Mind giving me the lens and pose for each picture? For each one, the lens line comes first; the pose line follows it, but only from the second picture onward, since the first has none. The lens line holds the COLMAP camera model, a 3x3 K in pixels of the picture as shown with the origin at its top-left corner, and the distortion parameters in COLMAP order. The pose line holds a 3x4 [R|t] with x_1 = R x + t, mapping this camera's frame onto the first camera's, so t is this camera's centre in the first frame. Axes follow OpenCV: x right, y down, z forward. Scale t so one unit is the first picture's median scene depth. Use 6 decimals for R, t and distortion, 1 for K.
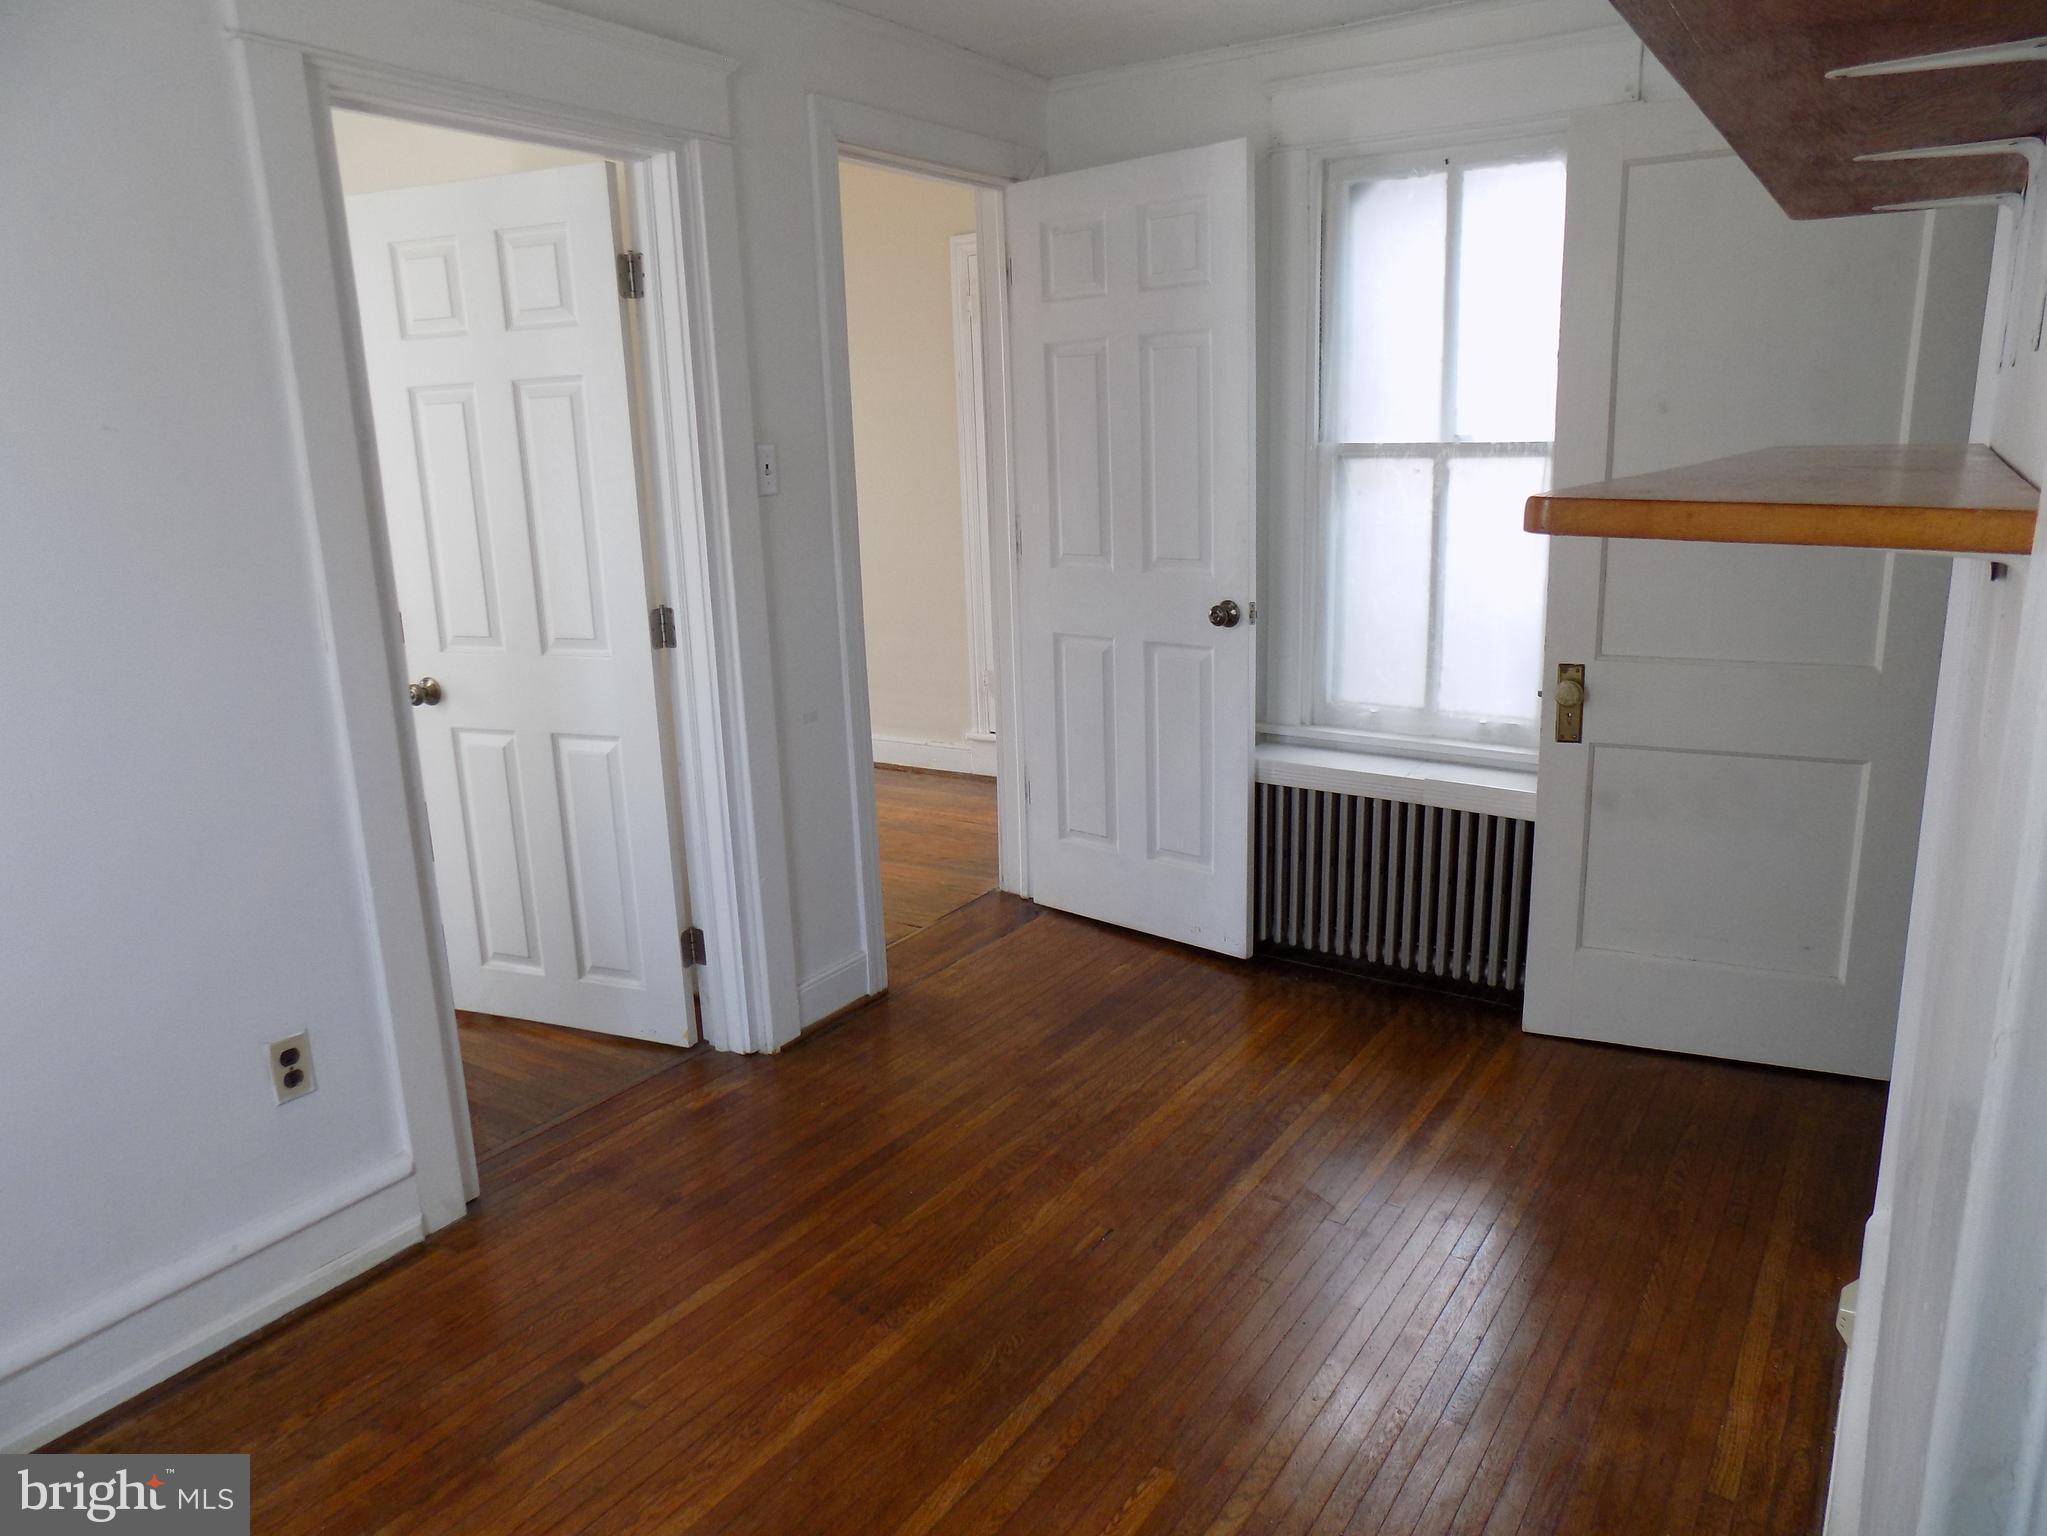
lens RADIAL K [[1398.5, 0, 1026.9], [0, 1398.5, 768.5], [0, 0, 1]] dist [-0.020674, 0.013420]
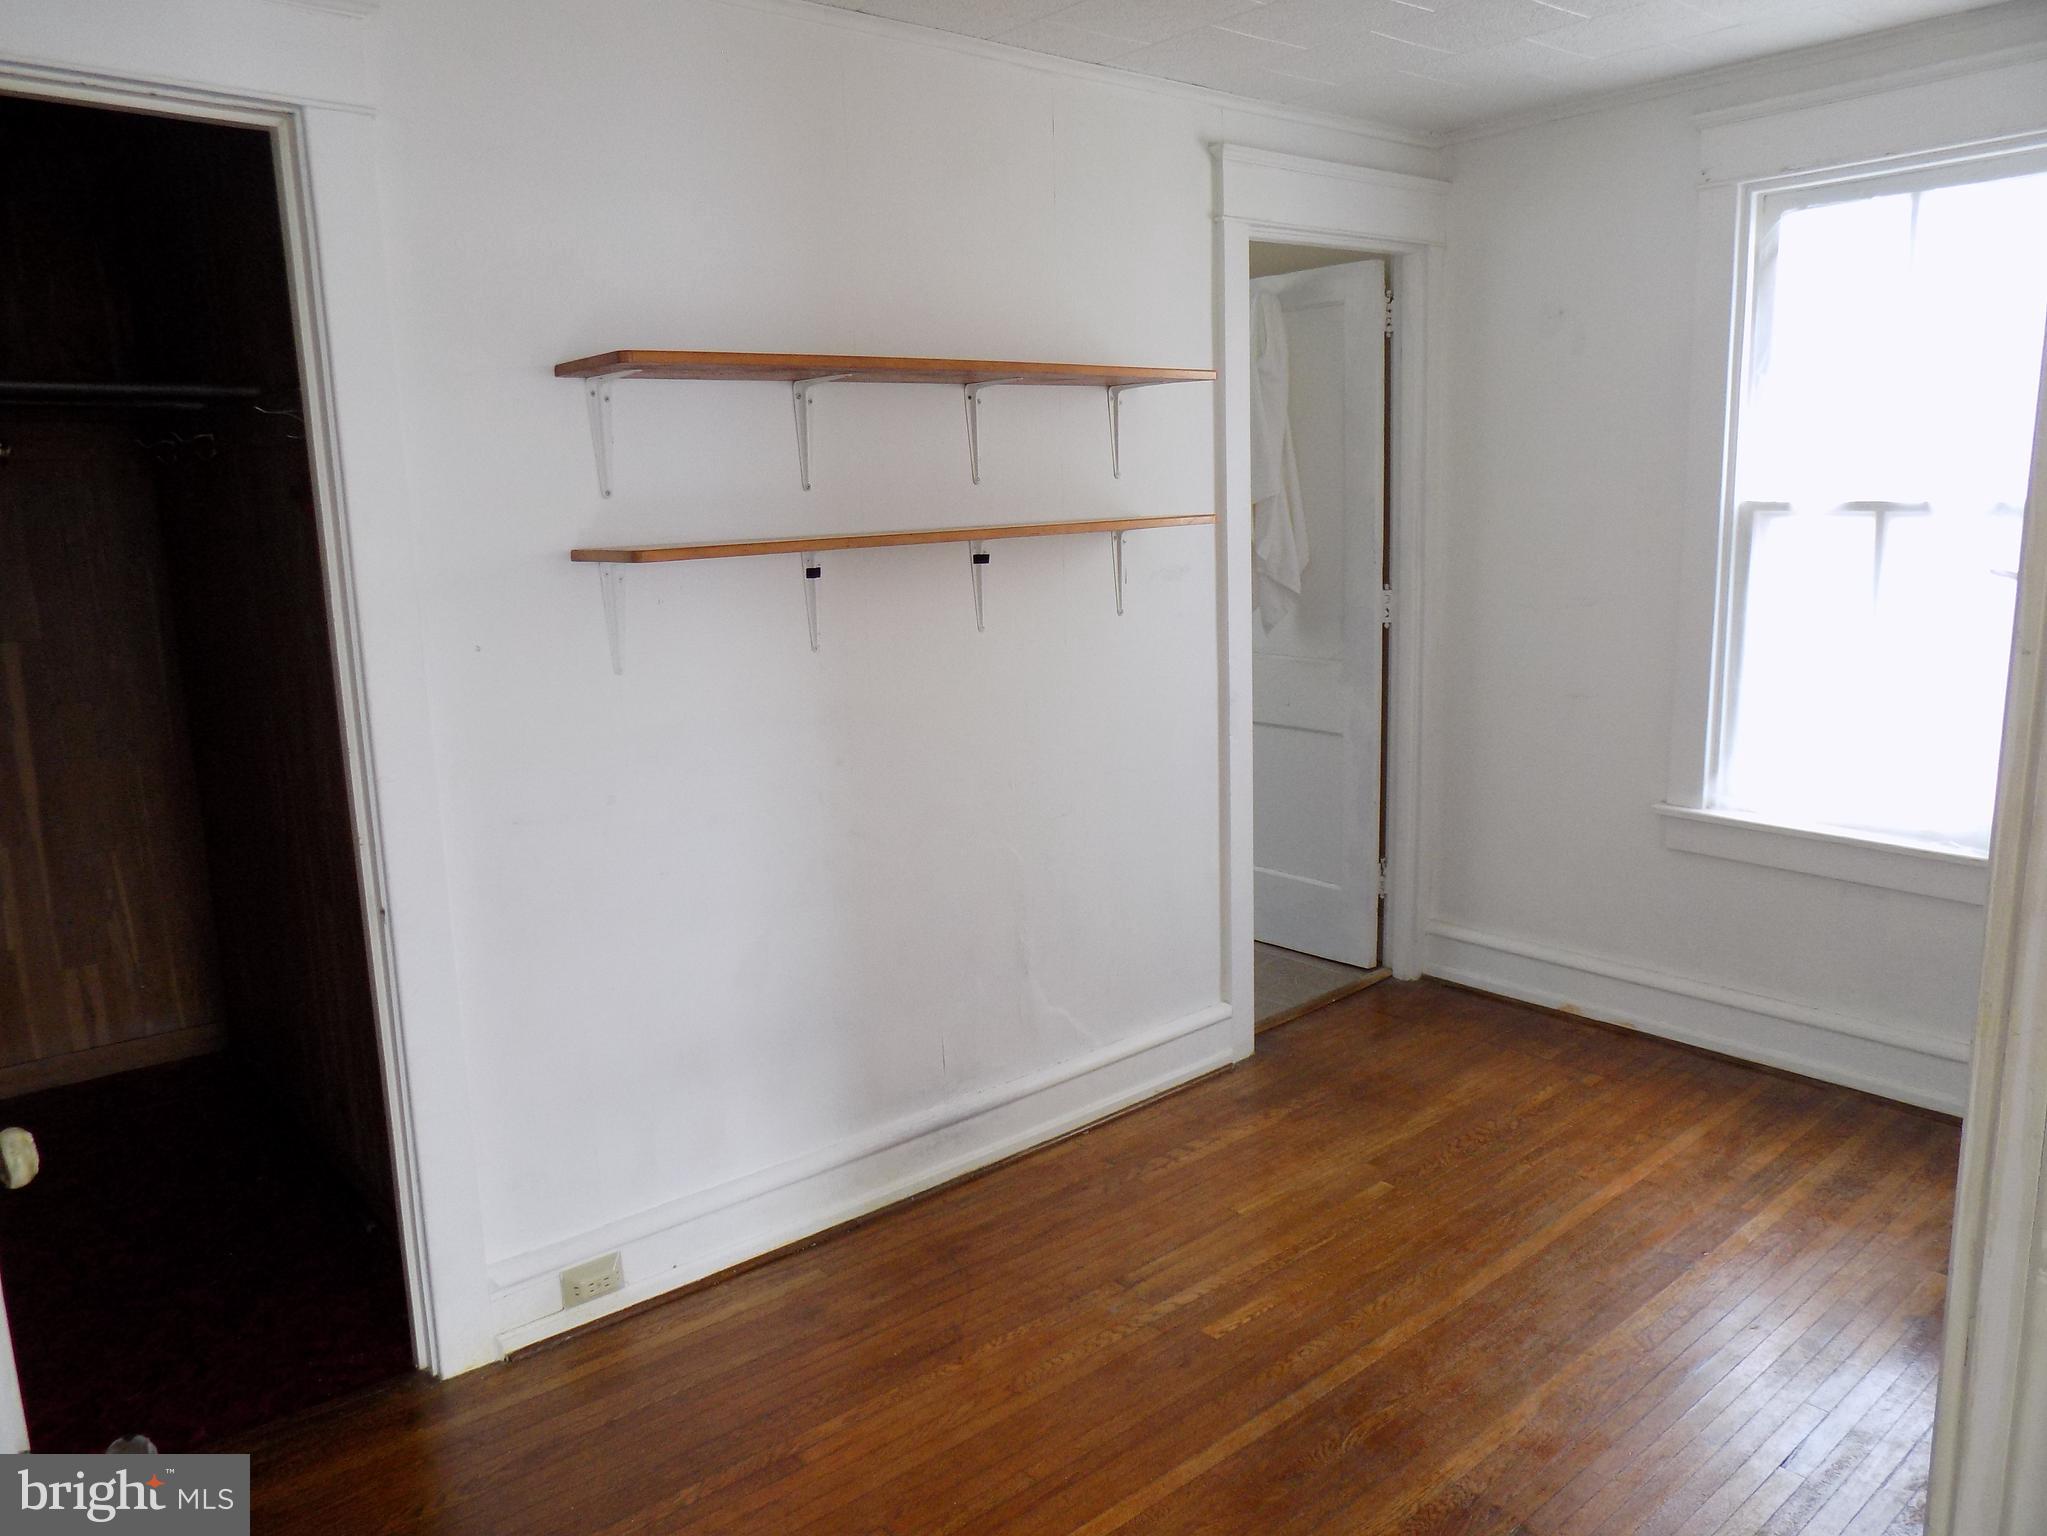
lens RADIAL K [[1458.4, 0, 1023.5], [0, 1458.4, 765.2], [0, 0, 1]] dist [-0.000494, 0.000121]
pose [[-0.962606, -0.008910, 0.270758, -0.083071], [0.105481, 0.908258, 0.404896, -0.468505], [-0.249525, 0.418315, -0.873356, 1.820939]]
